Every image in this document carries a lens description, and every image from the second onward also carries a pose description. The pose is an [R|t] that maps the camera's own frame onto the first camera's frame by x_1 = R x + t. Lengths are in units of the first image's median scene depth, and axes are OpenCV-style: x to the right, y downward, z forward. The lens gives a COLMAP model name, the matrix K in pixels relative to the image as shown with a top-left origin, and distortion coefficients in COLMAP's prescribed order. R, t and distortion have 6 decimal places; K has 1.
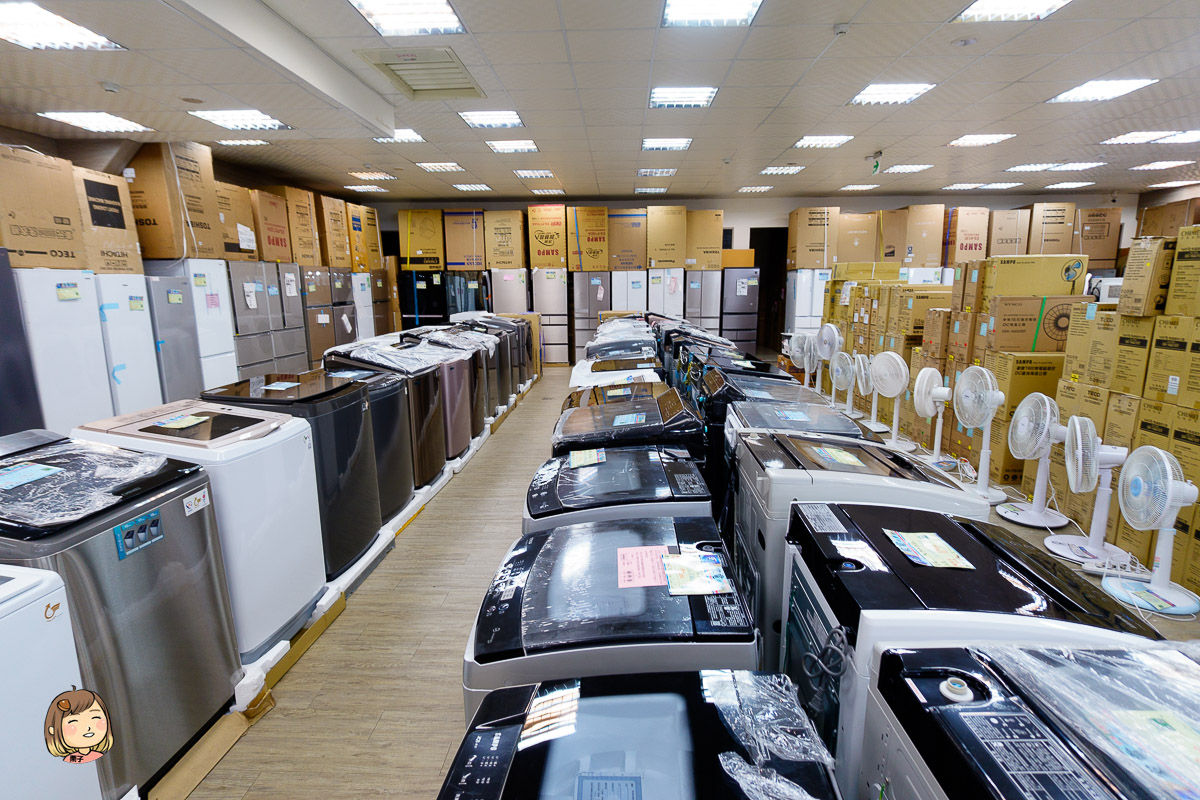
lens RADIAL K [[603.5, 0, 617.4], [0, 603.5, 399.0], [0, 0, 1]] dist [-0.008681, 0.002546]
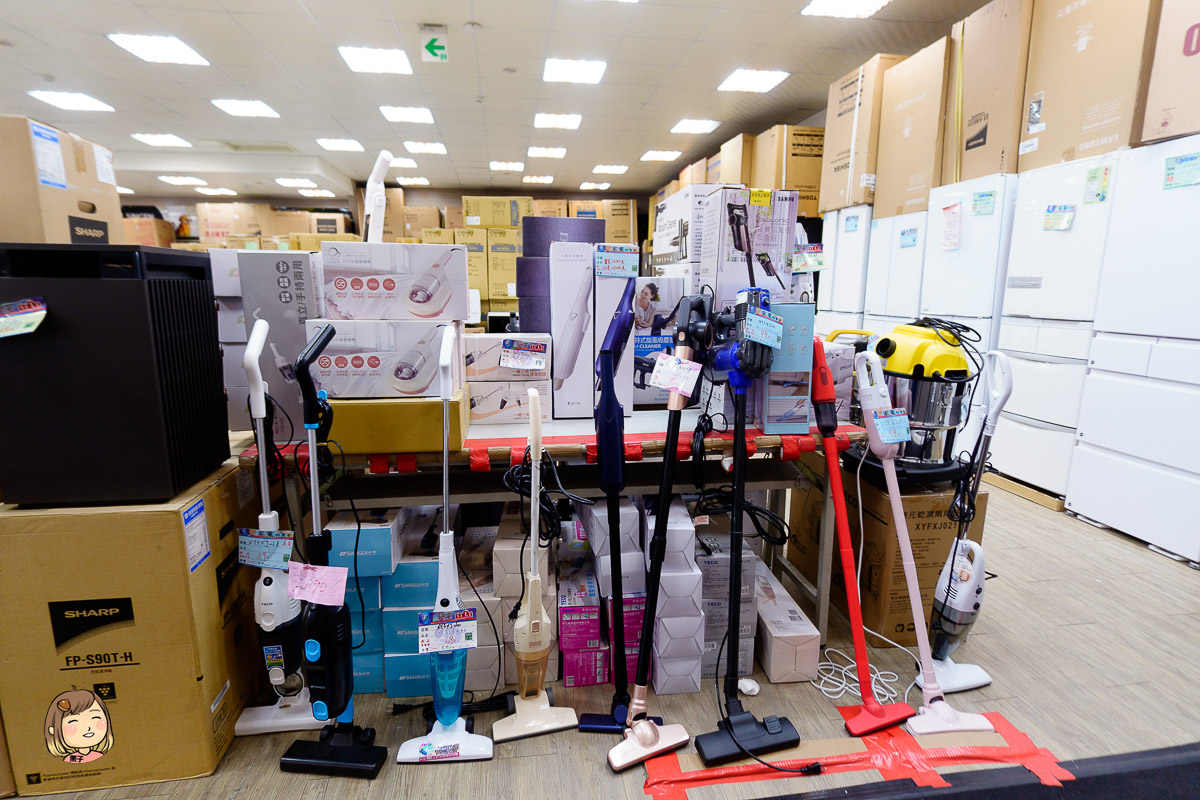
lens RADIAL K [[603.5, 0, 602.8], [0, 603.5, 402.6], [0, 0, 1]] dist [-0.008681, 0.002546]
pose [[0.183891, 0.196848, -0.963034, 1.727110], [-0.183377, 0.969412, 0.163136, -0.253420], [0.965690, 0.146599, 0.214364, 1.669069]]
